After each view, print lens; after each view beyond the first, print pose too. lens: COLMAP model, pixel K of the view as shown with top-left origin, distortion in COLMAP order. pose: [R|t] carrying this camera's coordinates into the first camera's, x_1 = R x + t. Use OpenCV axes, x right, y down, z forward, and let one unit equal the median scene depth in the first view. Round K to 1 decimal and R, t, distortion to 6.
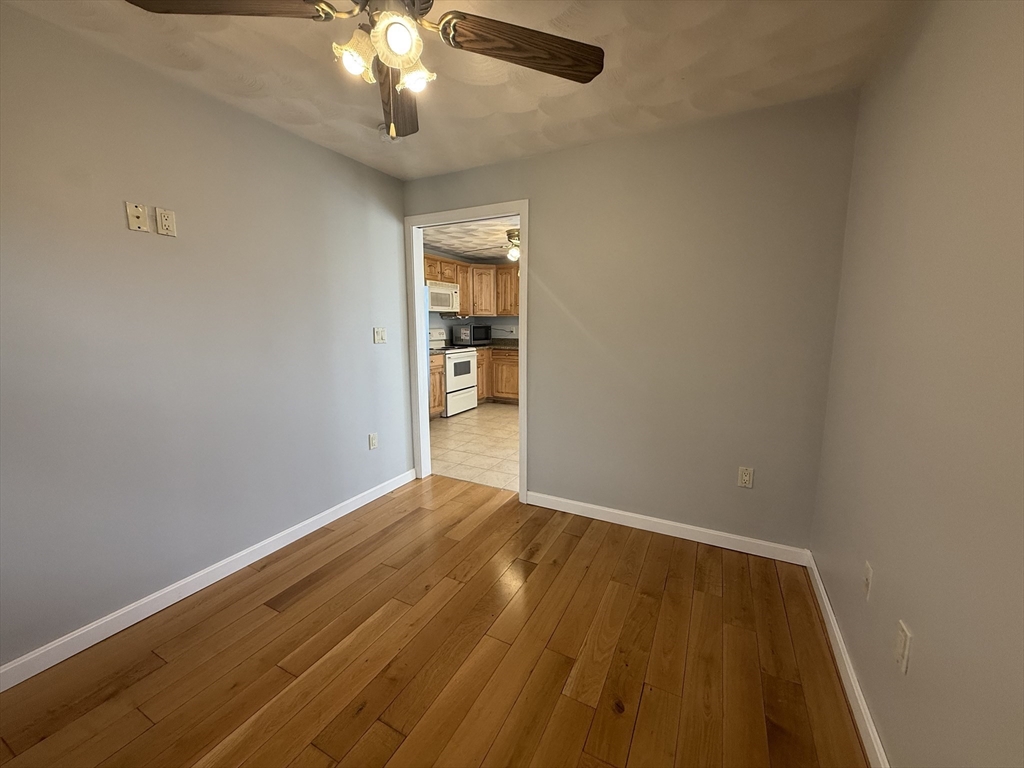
lens RADIAL K [[407.9, 0, 511.3], [0, 407.9, 381.1], [0, 0, 1]] dist [0.000389, 0.000393]
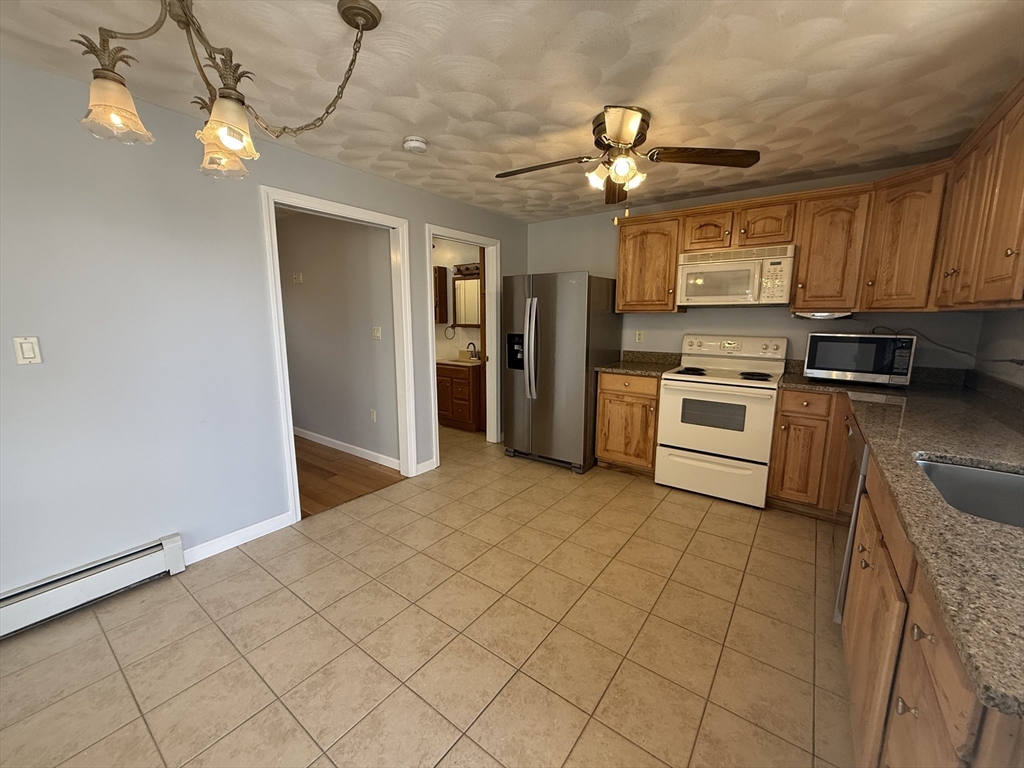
lens RADIAL K [[407.9, 0, 511.3], [0, 407.9, 381.1], [0, 0, 1]] dist [0.000389, 0.000393]
pose [[-0.158232, 0.156034, -0.974995, 0.426363], [-0.144495, 0.973146, 0.179188, -0.130404], [0.976772, 0.169235, -0.131437, 0.822665]]
